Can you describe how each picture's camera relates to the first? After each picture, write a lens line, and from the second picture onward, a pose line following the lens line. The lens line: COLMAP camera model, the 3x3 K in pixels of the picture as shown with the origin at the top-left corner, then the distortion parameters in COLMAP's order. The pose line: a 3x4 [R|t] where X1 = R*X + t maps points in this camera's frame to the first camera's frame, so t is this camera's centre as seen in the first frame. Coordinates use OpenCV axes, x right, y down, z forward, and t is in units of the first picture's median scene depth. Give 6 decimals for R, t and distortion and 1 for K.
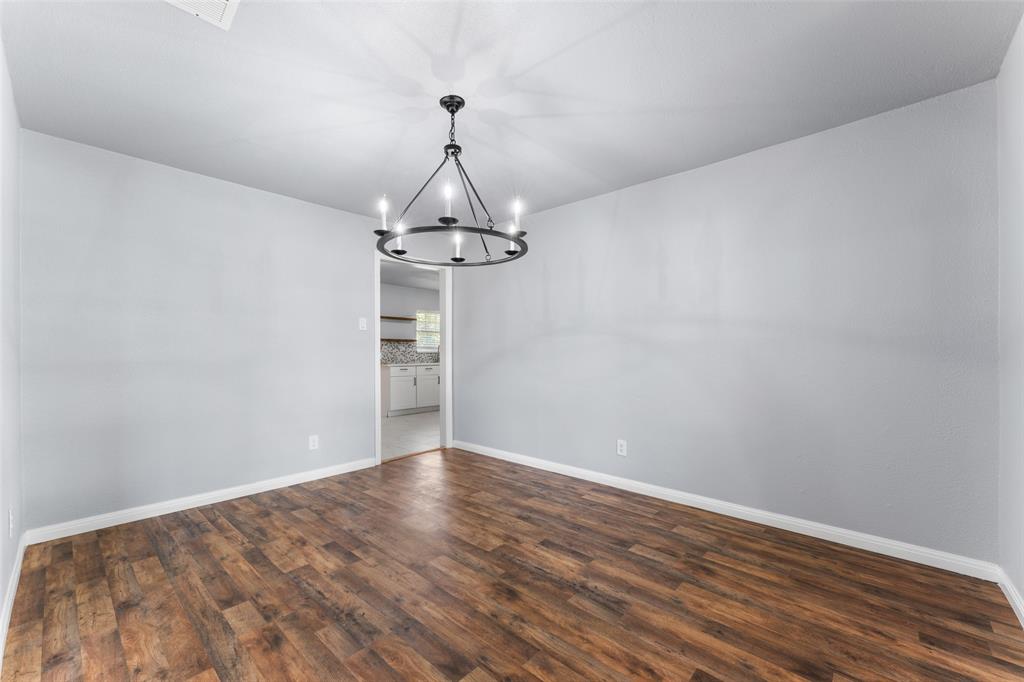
lens RADIAL K [[408.1, 0, 504.0], [0, 408.1, 353.3], [0, 0, 1]] dist [0.001633, 0.000124]
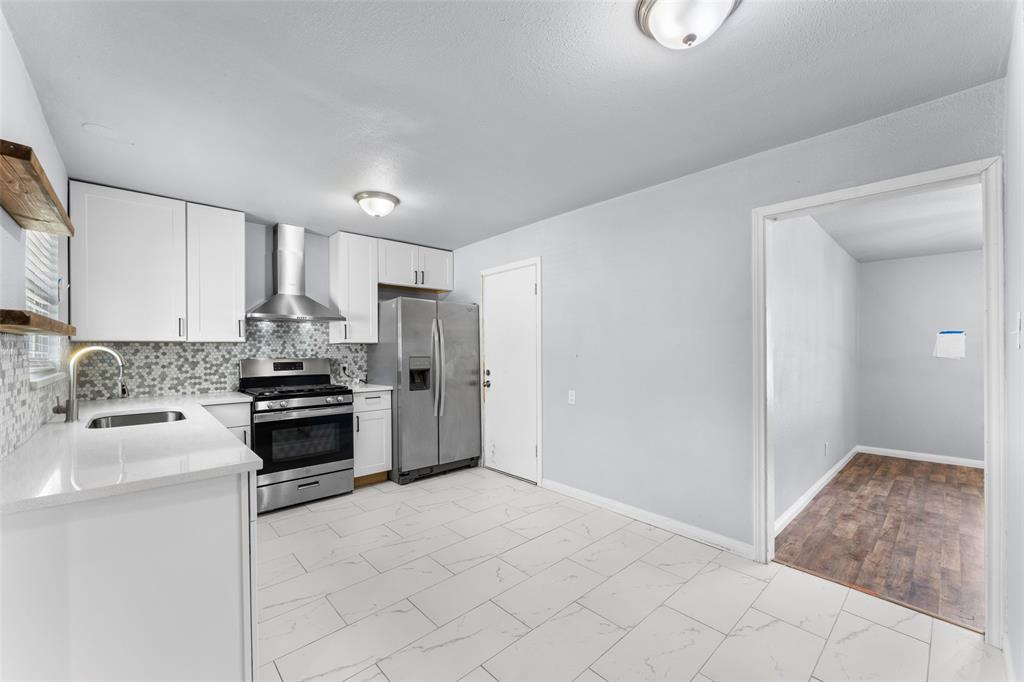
lens RADIAL K [[408.1, 0, 506.5], [0, 408.1, 347.8], [0, 0, 1]] dist [0.001633, 0.000124]
pose [[0.083148, 0.011009, 0.996476, -1.314997], [-0.002043, 0.999939, -0.010877, -0.067059], [-0.996535, -0.001132, 0.083165, 2.445057]]
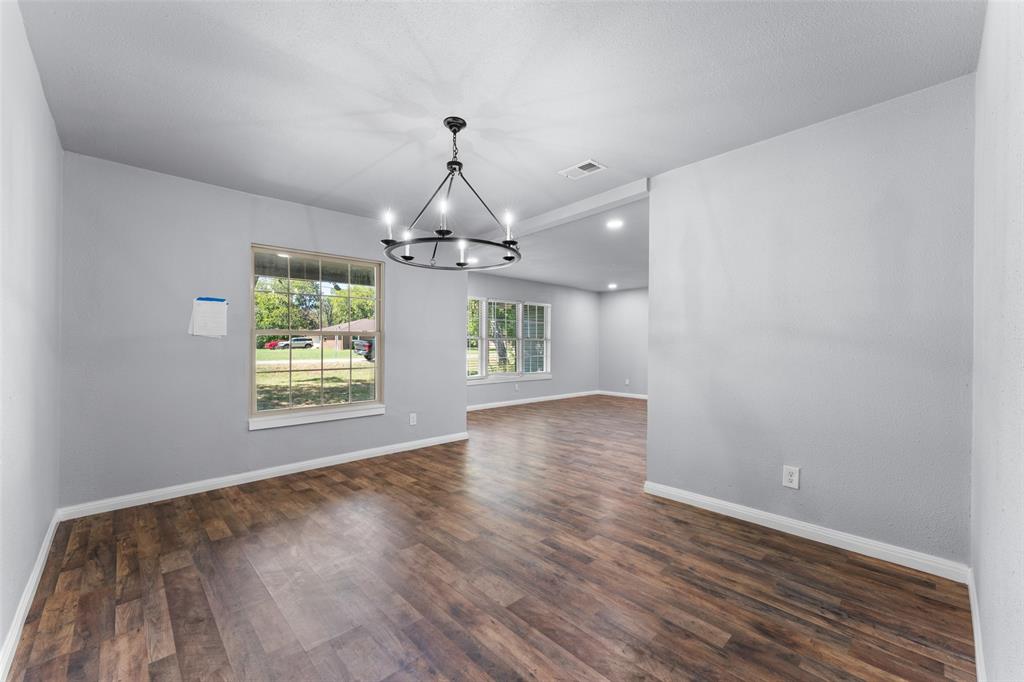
lens RADIAL K [[408.1, 0, 506.2], [0, 408.1, 349.5], [0, 0, 1]] dist [0.001633, 0.000124]
pose [[-0.997557, 0.003332, 0.069779, -0.290509], [0.003643, 0.999984, 0.004324, -0.005876], [-0.069763, 0.004567, -0.997553, 1.790529]]
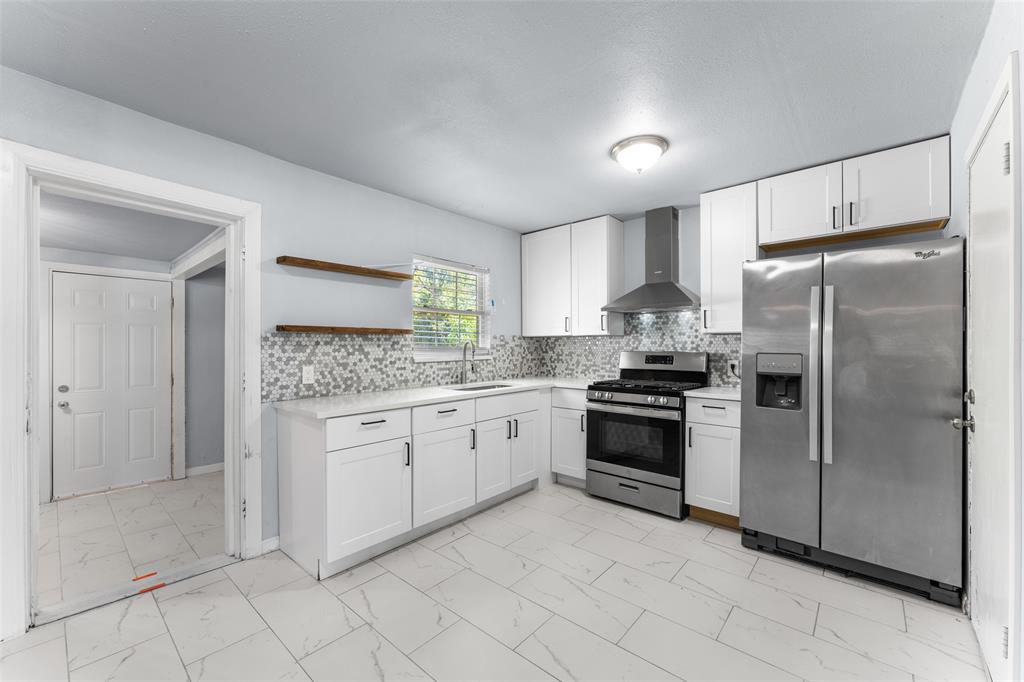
lens RADIAL K [[408.1, 0, 507.3], [0, 408.1, 346.0], [0, 0, 1]] dist [0.001633, 0.000124]
pose [[0.999721, 0.006201, 0.022784, -0.430784], [-0.006402, 0.999941, 0.008781, -0.070065], [-0.022728, -0.008925, 0.999702, 1.970382]]
